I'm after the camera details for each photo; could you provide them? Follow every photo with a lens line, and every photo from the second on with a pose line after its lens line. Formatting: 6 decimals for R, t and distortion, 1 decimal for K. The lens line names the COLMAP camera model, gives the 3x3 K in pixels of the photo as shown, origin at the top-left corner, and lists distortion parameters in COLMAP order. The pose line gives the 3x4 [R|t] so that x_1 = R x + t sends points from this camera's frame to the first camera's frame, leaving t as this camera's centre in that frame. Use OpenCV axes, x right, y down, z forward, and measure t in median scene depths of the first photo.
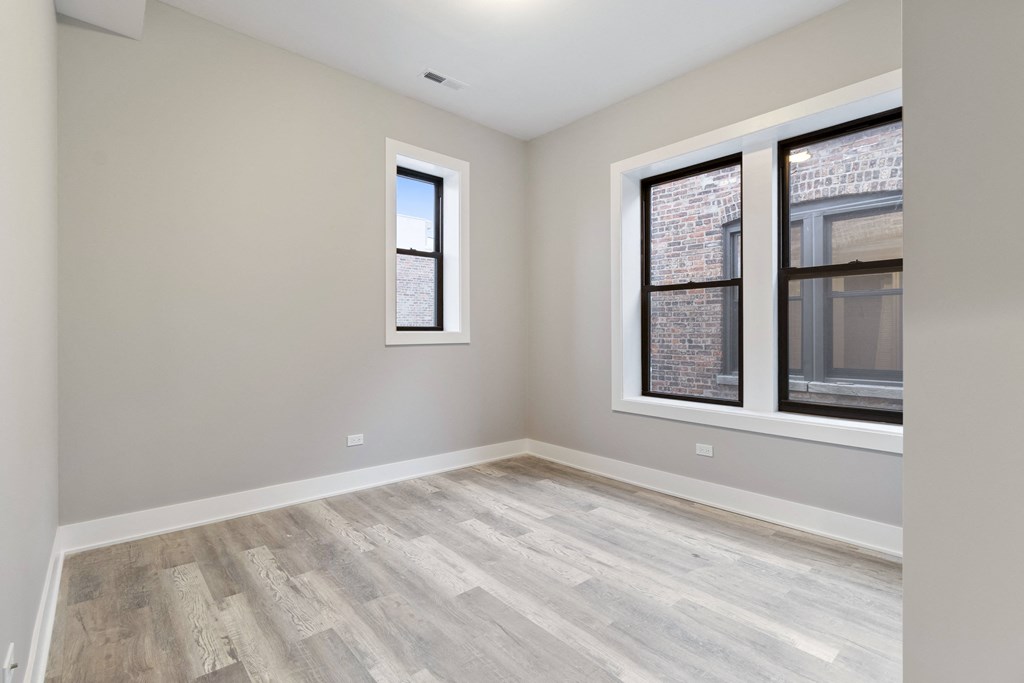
lens RADIAL K [[475.5, 0, 515.3], [0, 475.5, 338.8], [0, 0, 1]] dist [-0.000619, -0.000152]
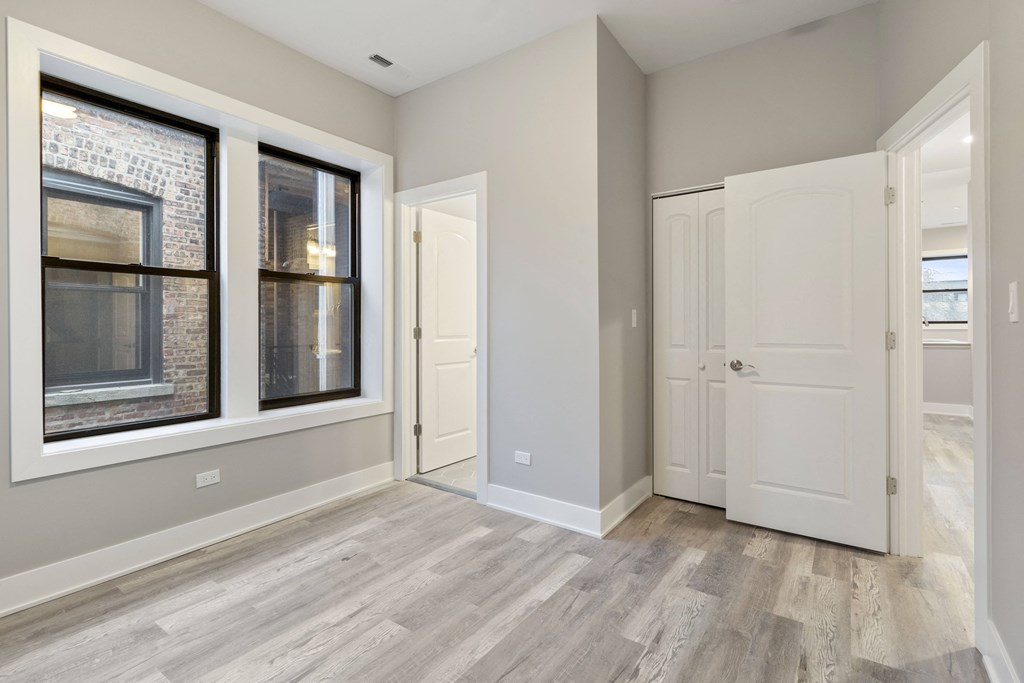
lens RADIAL K [[475.5, 0, 506.0], [0, 475.5, 326.6], [0, 0, 1]] dist [-0.000619, -0.000152]
pose [[-0.217264, -0.000212, 0.976113, -0.571795], [0.012848, 0.999913, 0.003077, -0.025231], [-0.976028, 0.013210, -0.217242, 0.760191]]
